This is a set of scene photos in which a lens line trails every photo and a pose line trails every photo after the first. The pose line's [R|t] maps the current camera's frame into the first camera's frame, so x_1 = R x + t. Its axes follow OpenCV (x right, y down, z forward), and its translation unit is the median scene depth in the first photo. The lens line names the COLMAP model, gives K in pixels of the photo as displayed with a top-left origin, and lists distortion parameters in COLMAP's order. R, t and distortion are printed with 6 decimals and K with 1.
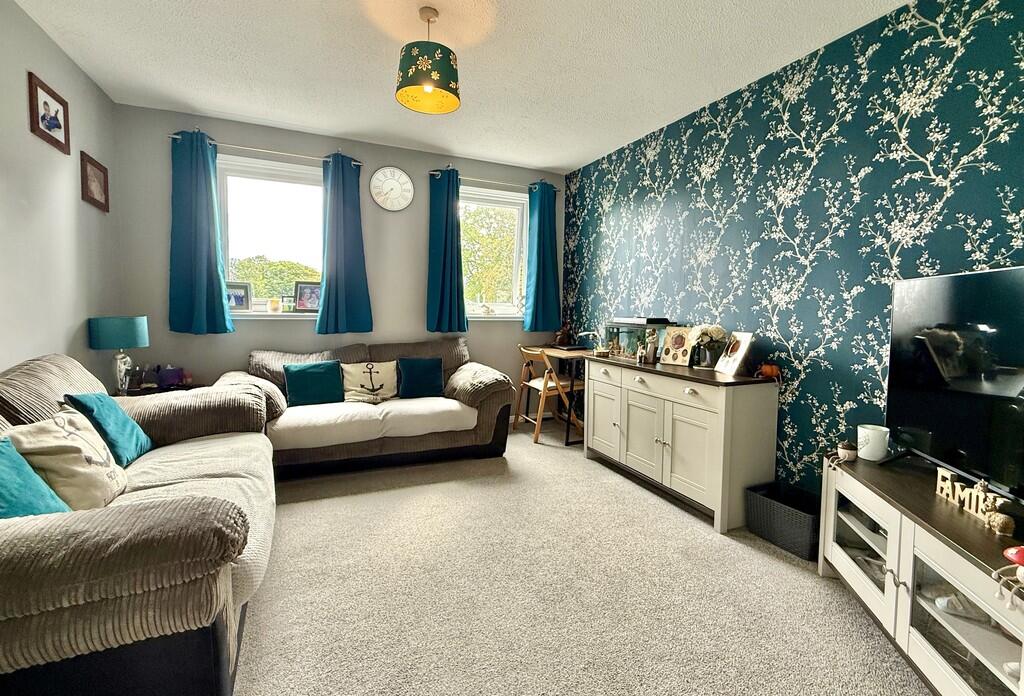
lens RADIAL K [[443.5, 0, 510.2], [0, 443.5, 328.8], [0, 0, 1]] dist [0.000155, -0.000160]
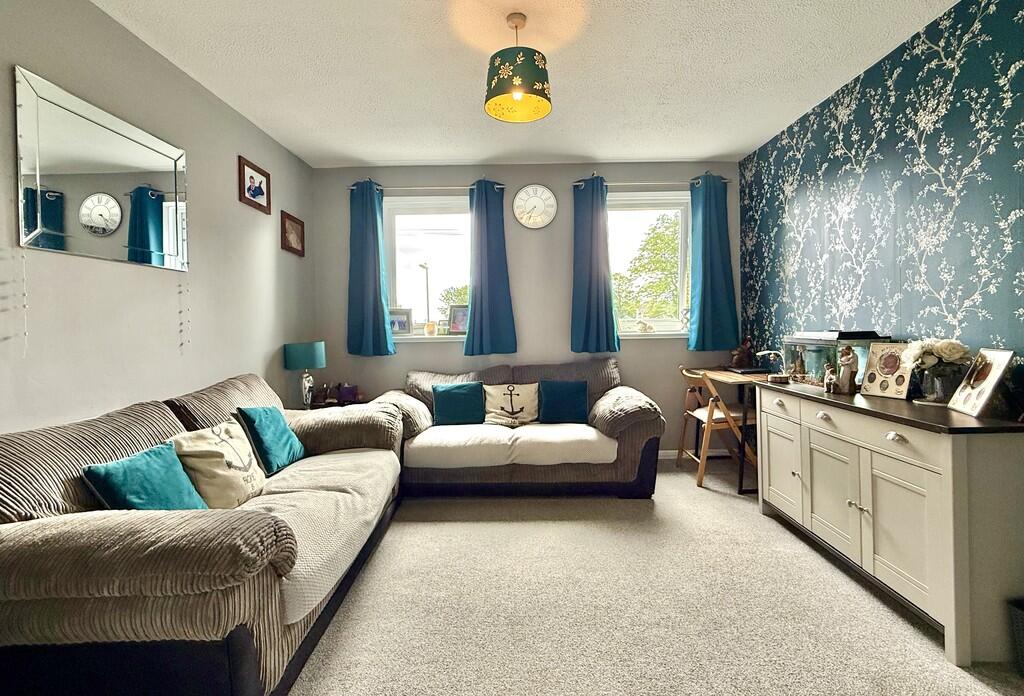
lens RADIAL K [[461.9, 0, 518.8], [0, 461.9, 324.7], [0, 0, 1]] dist [-0.000383, -0.000049]
pose [[0.912992, -0.032821, -0.406656, 0.131878], [0.012596, 0.998551, -0.052314, -0.002082], [0.407783, 0.042640, 0.912083, 0.080232]]
